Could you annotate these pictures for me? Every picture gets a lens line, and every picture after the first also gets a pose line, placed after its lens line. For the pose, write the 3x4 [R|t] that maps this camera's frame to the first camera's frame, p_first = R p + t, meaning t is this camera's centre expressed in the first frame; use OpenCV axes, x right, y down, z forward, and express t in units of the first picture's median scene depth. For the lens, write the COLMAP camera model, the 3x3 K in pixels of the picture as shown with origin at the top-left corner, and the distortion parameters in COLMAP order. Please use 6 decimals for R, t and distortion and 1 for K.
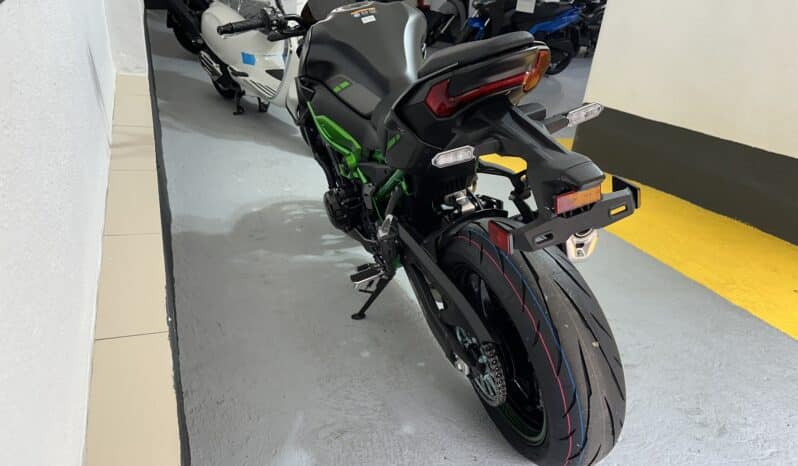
lens RADIAL K [[571.6, 0, 399.0], [0, 571.6, 233.0], [0, 0, 1]] dist [0.126924, -0.200074]
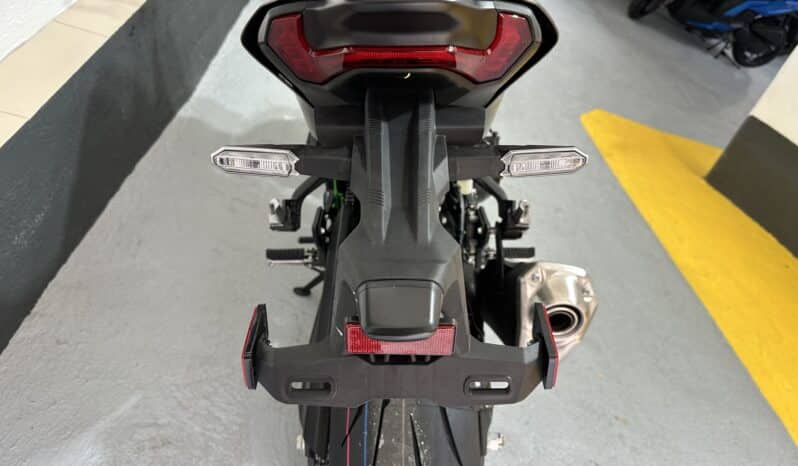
lens RADIAL K [[585.3, 0, 399.0], [0, 585.3, 233.0], [0, 0, 1]] dist [-0.000558, -0.000677]
pose [[0.919788, 0.347936, -0.181467, 0.217902], [-0.321967, 0.933491, 0.157898, -0.129010], [0.224336, -0.086807, 0.970638, 0.325233]]
